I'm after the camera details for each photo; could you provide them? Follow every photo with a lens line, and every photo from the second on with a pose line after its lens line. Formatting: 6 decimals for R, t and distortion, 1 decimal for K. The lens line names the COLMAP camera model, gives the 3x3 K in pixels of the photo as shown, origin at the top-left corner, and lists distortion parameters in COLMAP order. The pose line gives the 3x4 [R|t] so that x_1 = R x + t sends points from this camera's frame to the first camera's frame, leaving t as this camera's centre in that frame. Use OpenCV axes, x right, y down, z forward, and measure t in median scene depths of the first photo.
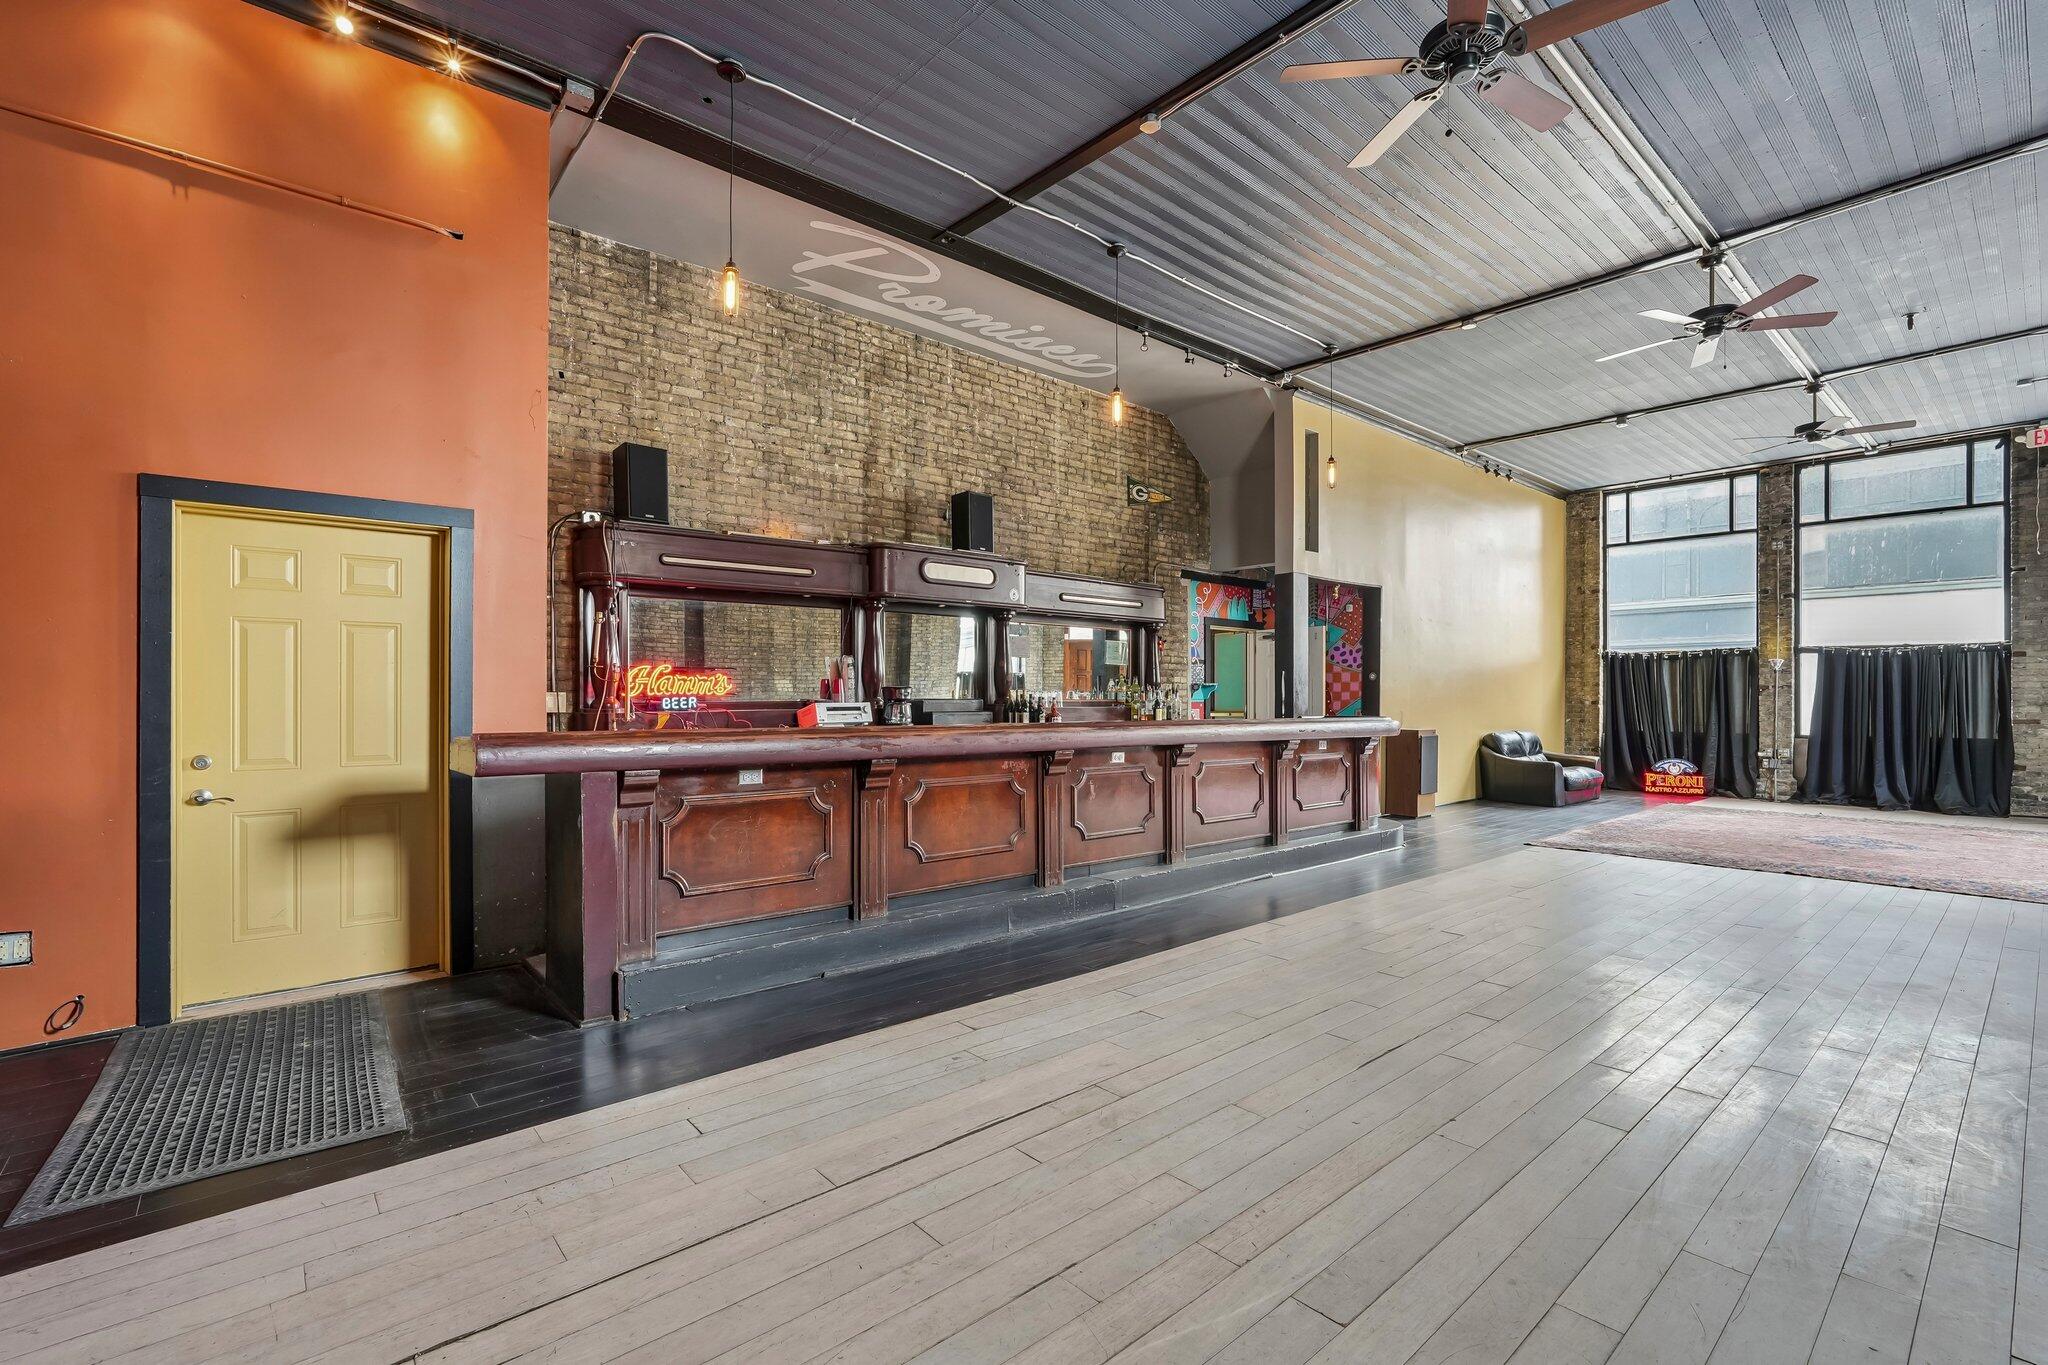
lens RADIAL K [[905.7, 0, 1023.3], [0, 905.7, 693.8], [0, 0, 1]] dist [-0.017028, 0.008144]
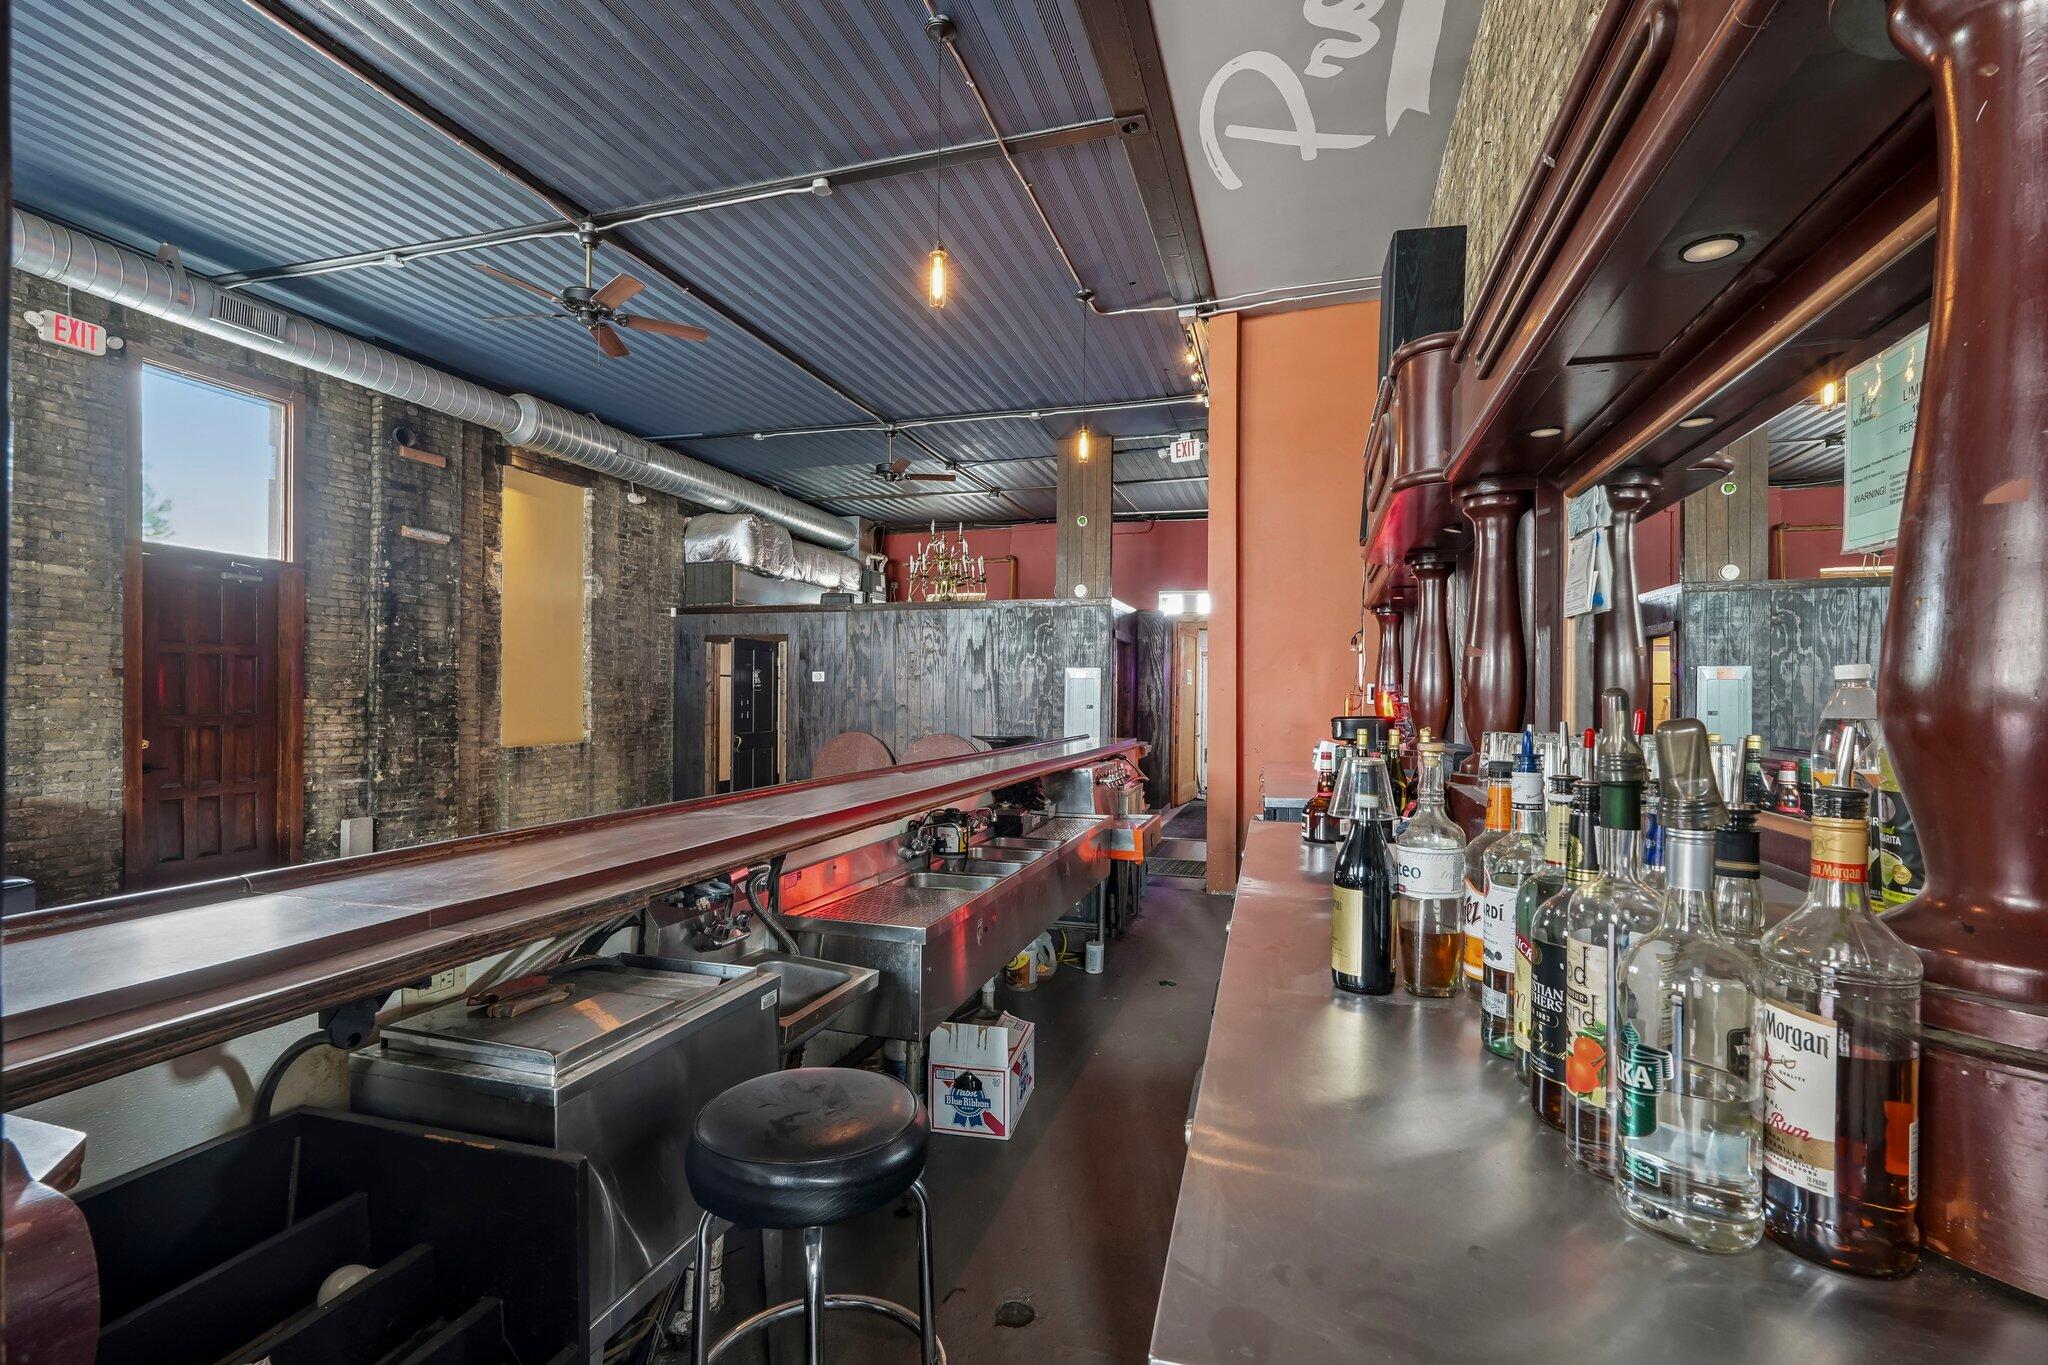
lens RADIAL K [[905.7, 0, 1034.8], [0, 905.7, 687.7], [0, 0, 1]] dist [-0.017028, 0.008144]
pose [[-0.843124, -0.014523, -0.537523, 0.202523], [-0.007826, 0.999861, -0.014740, -0.009247], [0.537662, -0.008221, -0.843120, 0.828262]]
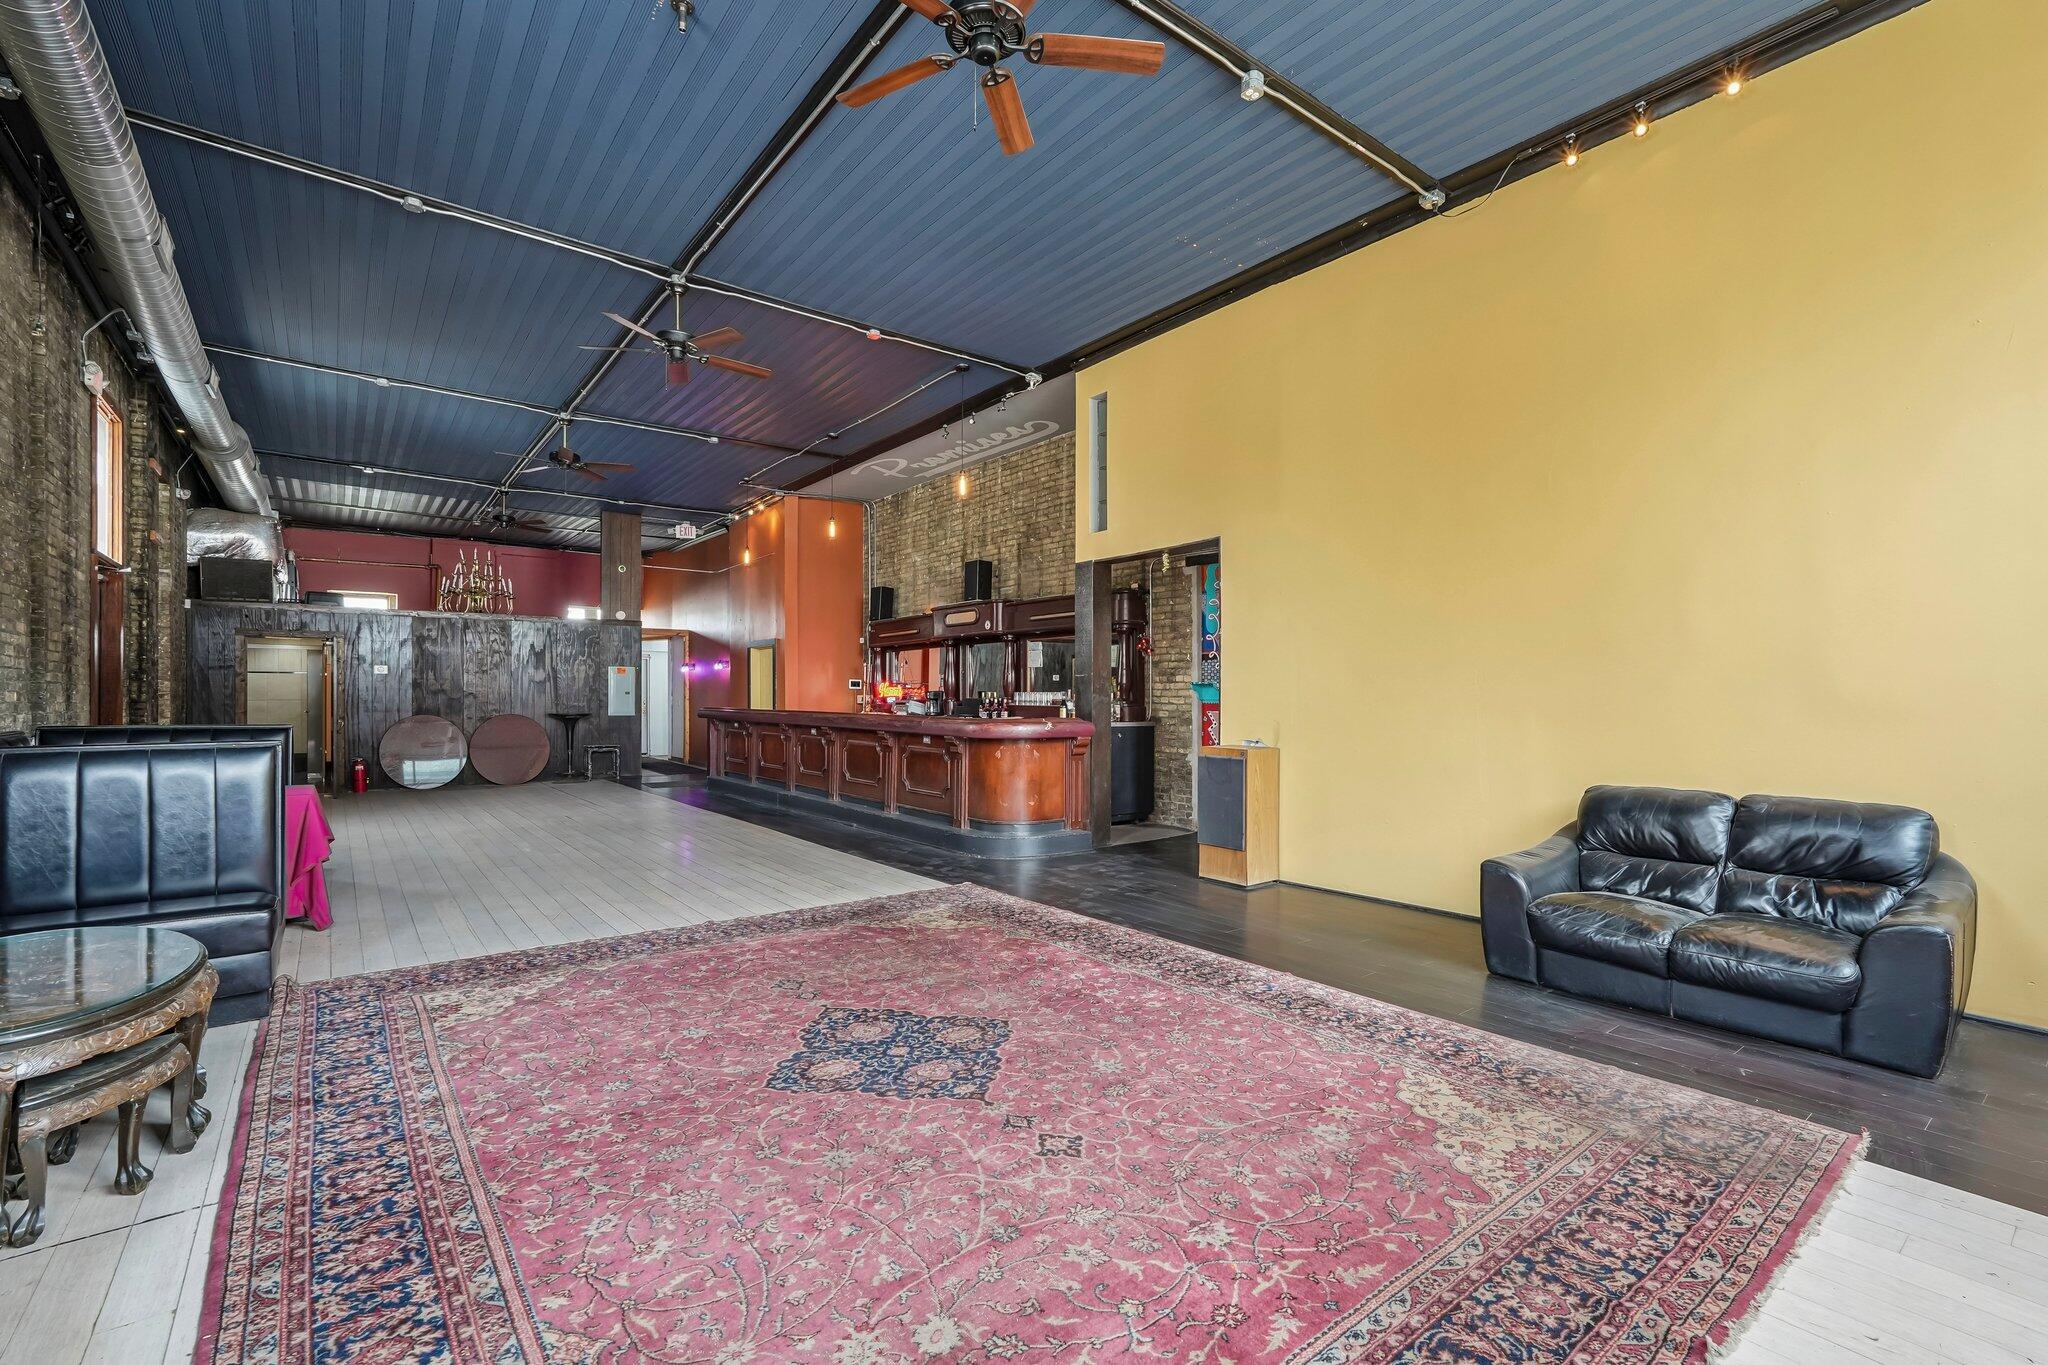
lens RADIAL K [[905.7, 0, 1024.7], [0, 905.7, 686.3], [0, 0, 1]] dist [-0.017028, 0.008144]
pose [[-0.051589, -0.012635, -0.998588, 0.943026], [0.001274, 0.999918, -0.012718, 0.003078], [0.998668, -0.001928, -0.051569, 0.765688]]
